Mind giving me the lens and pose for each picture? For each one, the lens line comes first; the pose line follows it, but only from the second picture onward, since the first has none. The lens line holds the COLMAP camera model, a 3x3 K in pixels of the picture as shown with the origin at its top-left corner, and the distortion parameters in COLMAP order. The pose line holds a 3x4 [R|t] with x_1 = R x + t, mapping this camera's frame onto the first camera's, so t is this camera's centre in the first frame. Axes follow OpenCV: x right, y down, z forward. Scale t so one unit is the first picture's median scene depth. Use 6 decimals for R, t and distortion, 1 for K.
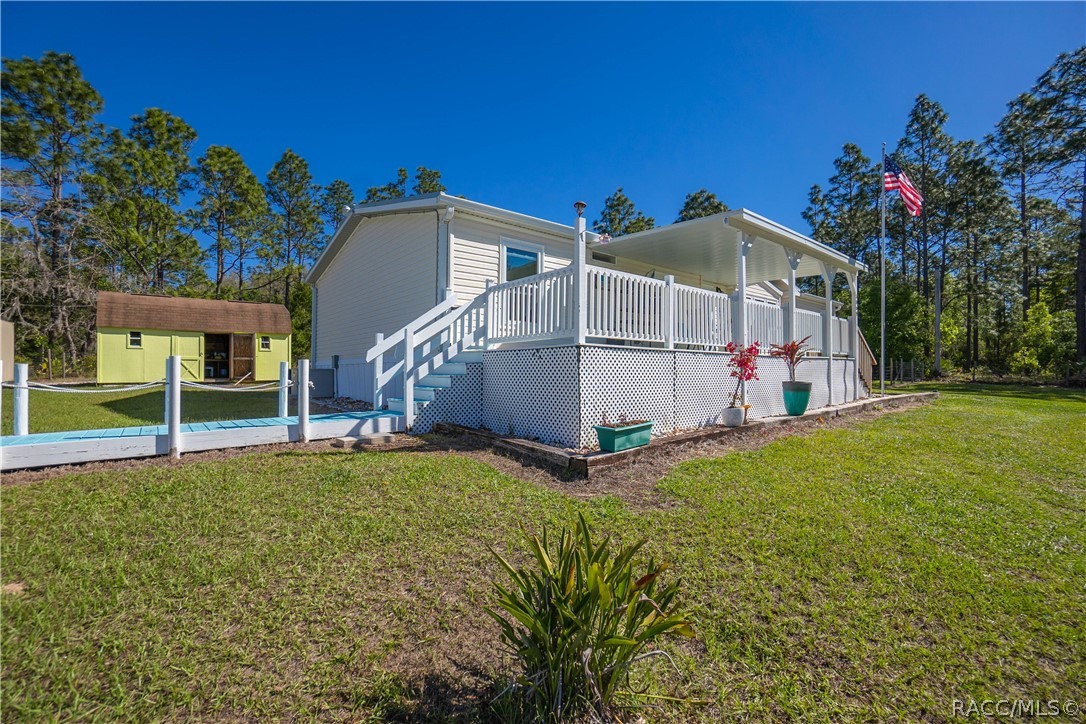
lens RADIAL K [[477.3, 0, 553.6], [0, 477.3, 363.1], [0, 0, 1]] dist [-0.018718, 0.000682]
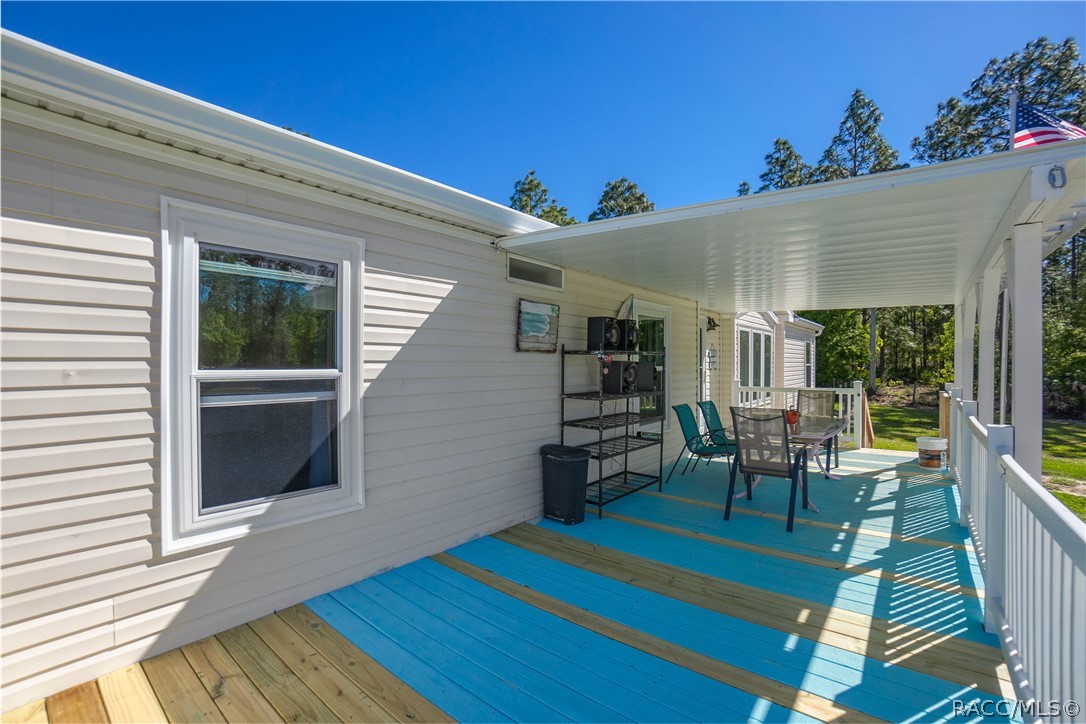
lens RADIAL K [[477.3, 0, 540.5], [0, 477.3, 353.6], [0, 0, 1]] dist [-0.018718, 0.000682]
pose [[0.985452, 0.006829, 0.169818, 0.013167], [-0.007515, 0.999966, 0.003394, -0.050166], [-0.169789, -0.004621, 0.985470, 0.193198]]
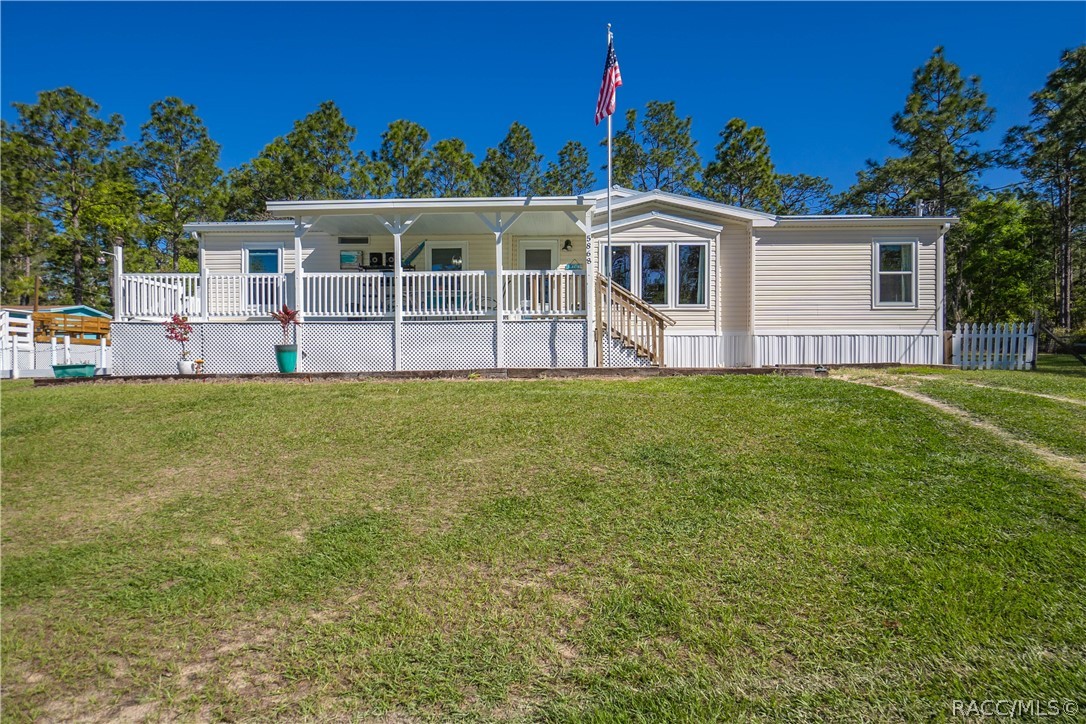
lens RADIAL K [[646.9, 0, 545.1], [0, 646.9, 373.8], [0, 0, 1]] dist [-0.012496, 0.020814]
pose [[0.728632, 0.013809, -0.684766, 0.488479], [0.014401, 0.999267, 0.035475, 0.015182], [0.684754, -0.035709, 0.727899, 0.063951]]
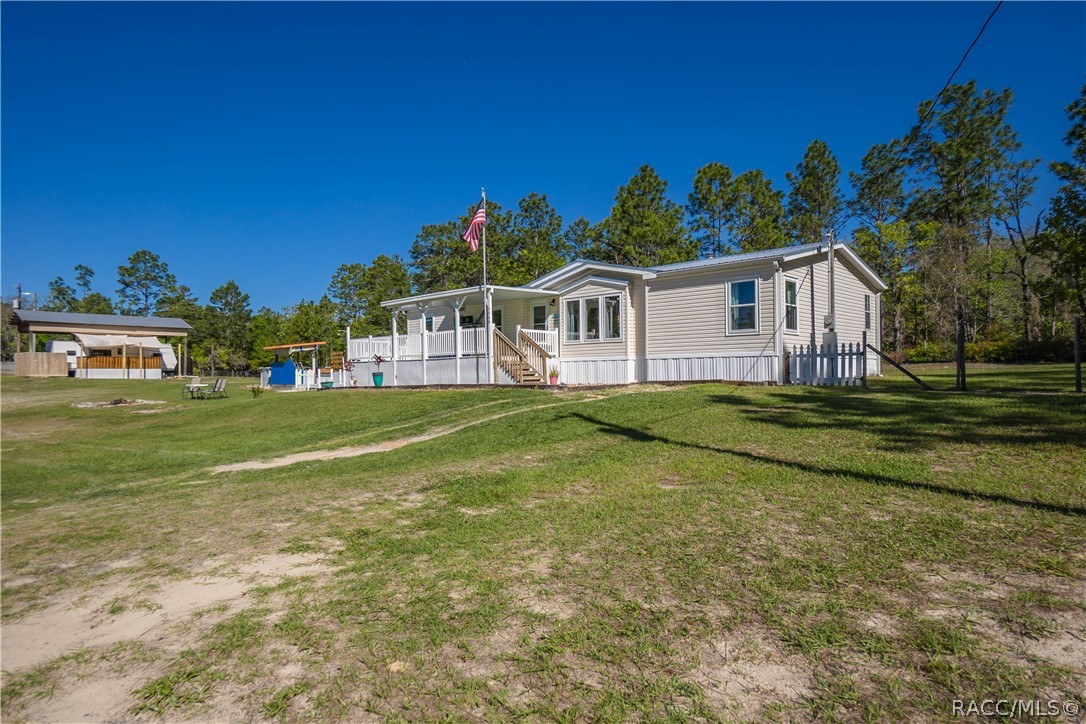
lens RADIAL K [[646.9, 0, 548.8], [0, 646.9, 365.7], [0, 0, 1]] dist [-0.012496, 0.020814]
pose [[0.090558, -0.009816, -0.995843, 0.921133], [0.033833, 0.999405, -0.006774, 0.013552], [0.995316, -0.033079, 0.090836, 0.370510]]
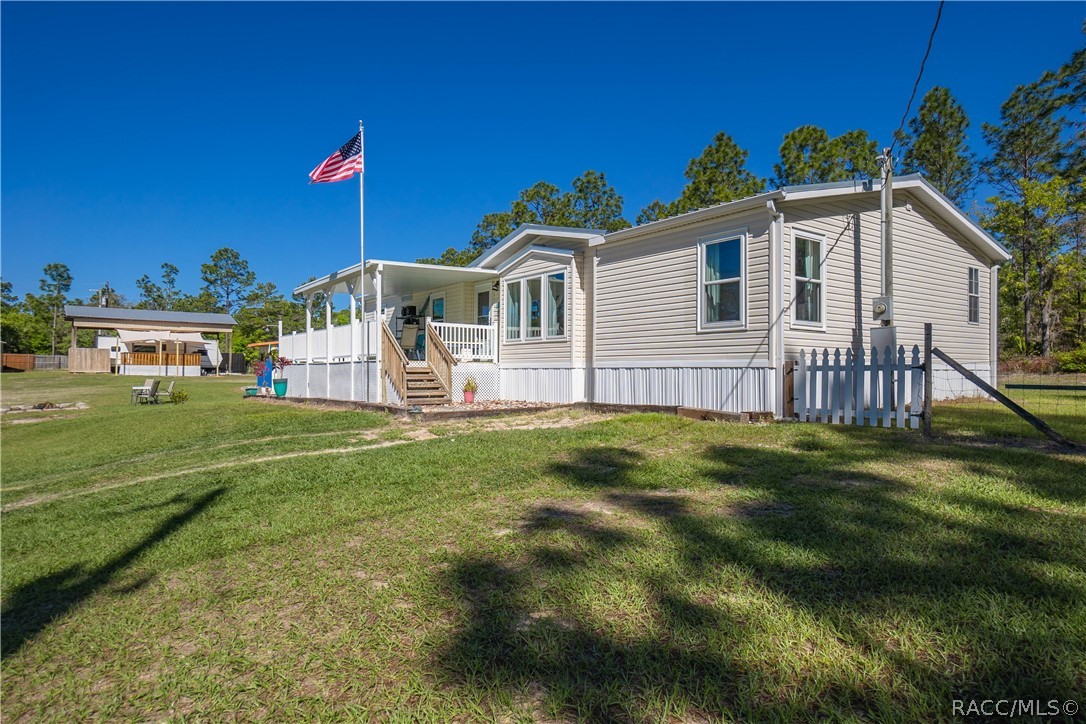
lens RADIAL K [[646.9, 0, 549.4], [0, 646.9, 362.0], [0, 0, 1]] dist [-0.012496, 0.020814]
pose [[-0.084191, -0.011580, -0.996382, 0.704431], [0.021091, 0.999688, -0.013400, 0.006871], [0.996226, -0.022143, -0.083920, 0.538617]]
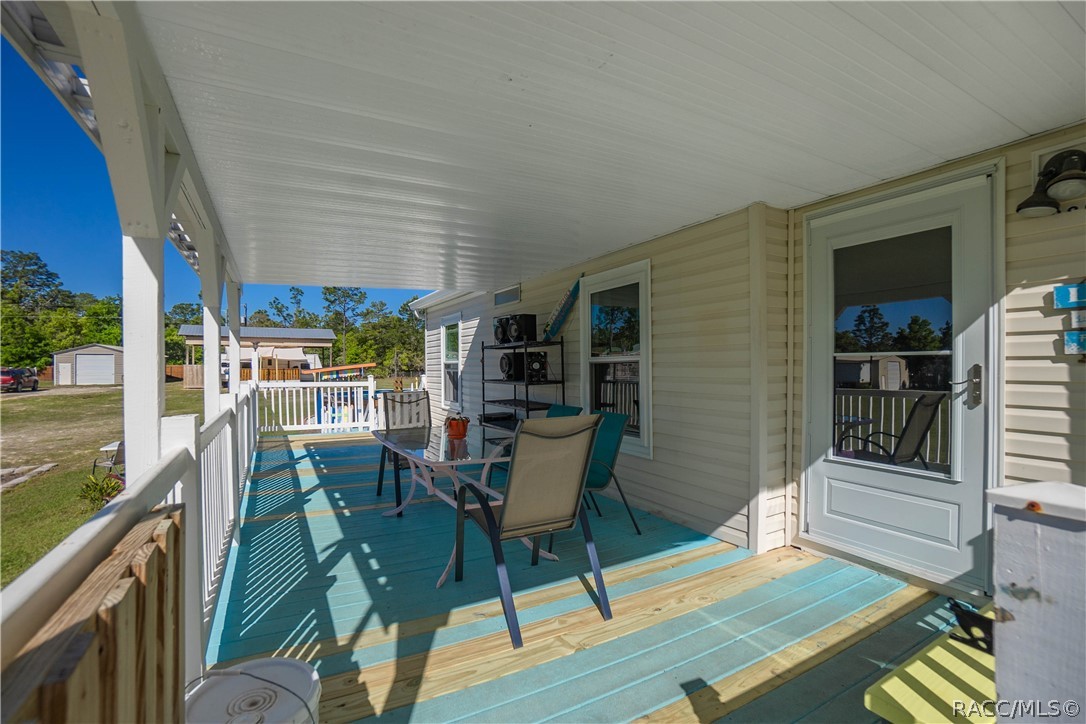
lens RADIAL K [[477.3, 0, 537.4], [0, 477.3, 366.6], [0, 0, 1]] dist [-0.018718, 0.000682]
pose [[-0.205655, 0.010194, -0.978571, 0.236987], [0.035032, 0.999382, 0.003049, -0.042540], [0.977997, -0.033655, -0.205885, 0.387513]]
